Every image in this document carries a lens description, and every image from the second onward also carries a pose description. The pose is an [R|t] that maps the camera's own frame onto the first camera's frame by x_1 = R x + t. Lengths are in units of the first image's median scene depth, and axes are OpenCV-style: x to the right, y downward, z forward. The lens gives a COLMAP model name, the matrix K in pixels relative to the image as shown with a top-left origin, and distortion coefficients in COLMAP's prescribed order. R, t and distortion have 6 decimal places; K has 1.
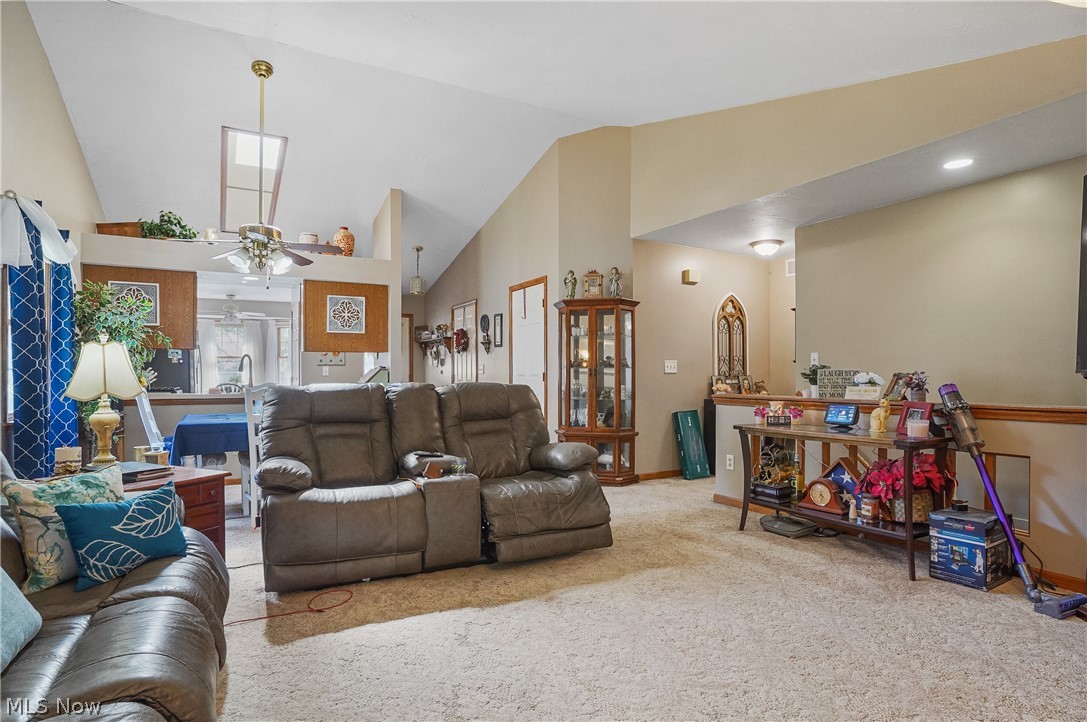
lens RADIAL K [[571.5, 0, 538.0], [0, 571.5, 362.8], [0, 0, 1]] dist [-0.079968, 0.044851]
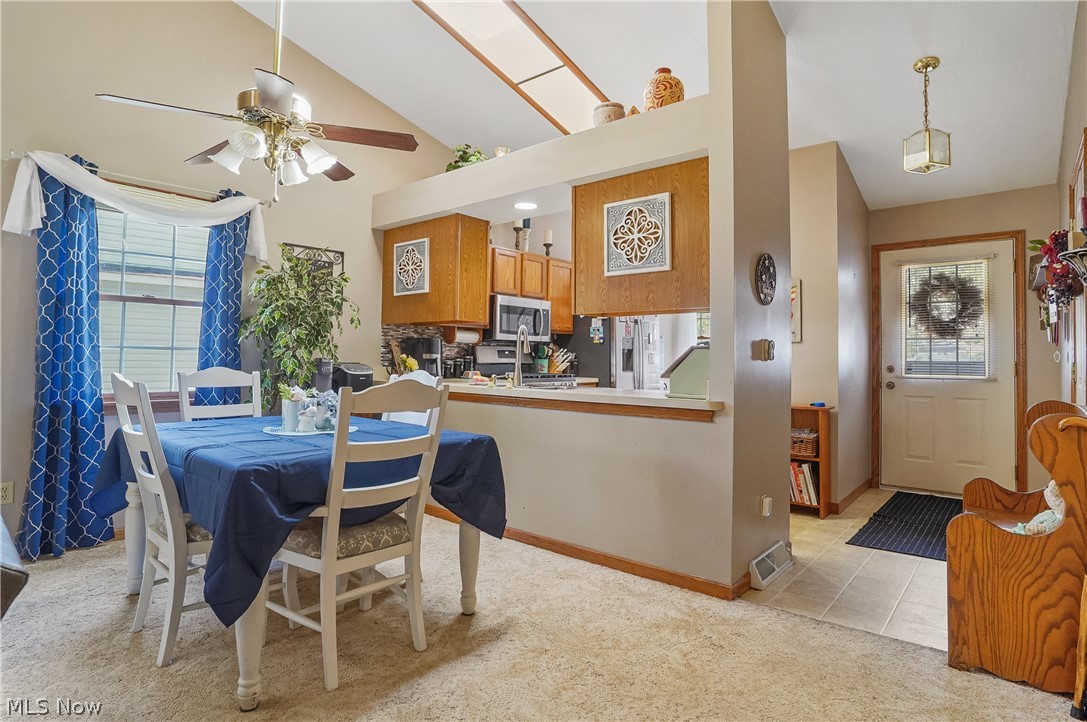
lens RADIAL K [[571.5, 0, 538.0], [0, 571.5, 362.8], [0, 0, 1]] dist [-0.079968, 0.044851]
pose [[0.365964, 0.009637, -0.930579, 0.096491], [0.010931, 0.999833, 0.014653, 0.018589], [0.930565, -0.015535, 0.365798, 0.734756]]
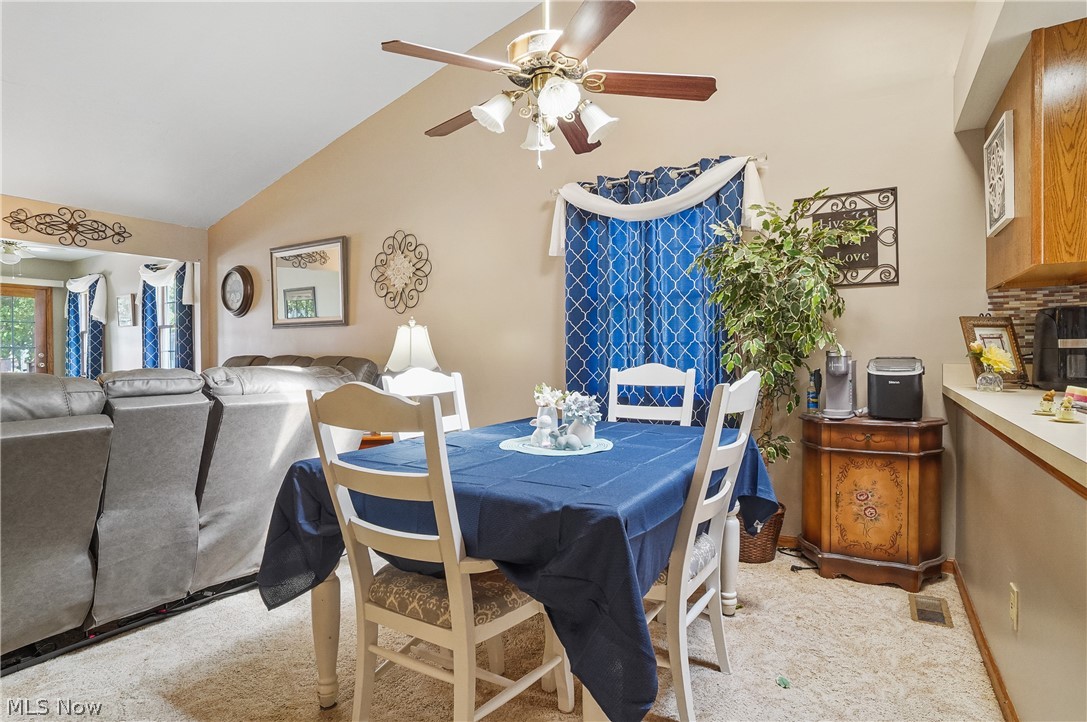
lens RADIAL K [[571.5, 0, 538.0], [0, 571.5, 362.8], [0, 0, 1]] dist [-0.079968, 0.044851]
pose [[-0.856573, 0.016832, -0.515752, -0.174078], [0.021293, 0.999770, -0.002735, 0.025445], [0.515587, -0.013325, -0.856734, 1.008712]]
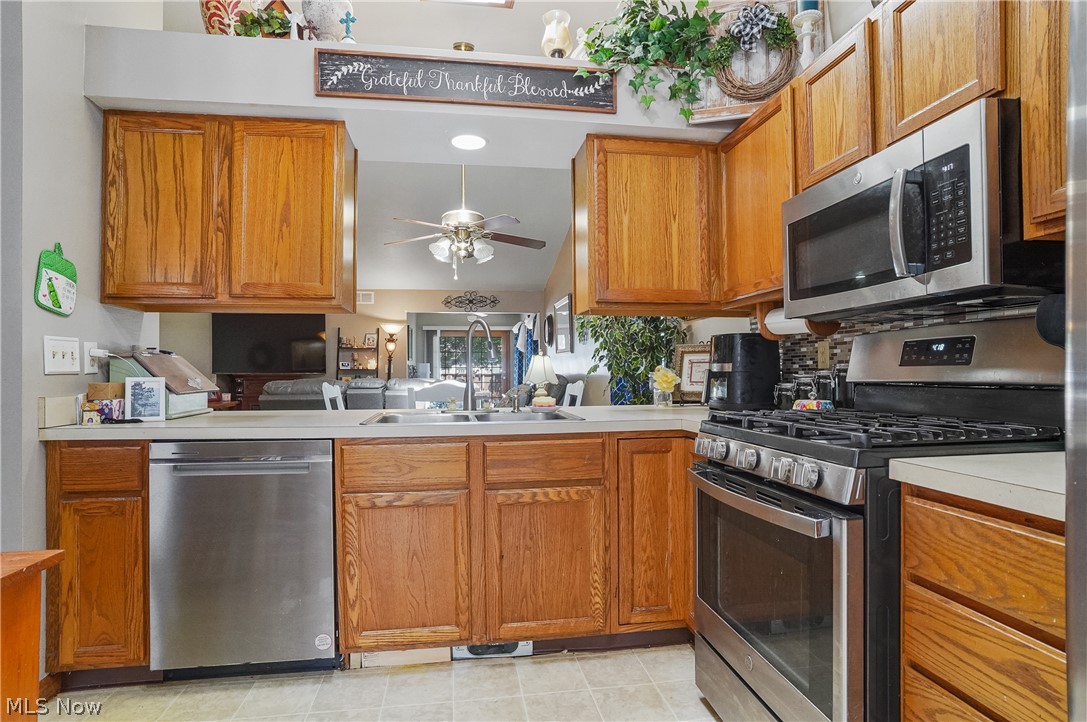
lens RADIAL K [[568.3, 0, 544.6], [0, 568.3, 373.3], [0, 0, 1]] dist [-0.080985, 0.044496]
pose [[-0.946653, 0.004460, 0.322225, -0.684078], [-0.002844, 0.999750, -0.022191, 0.033591], [-0.322244, -0.021923, -0.946403, 1.327684]]
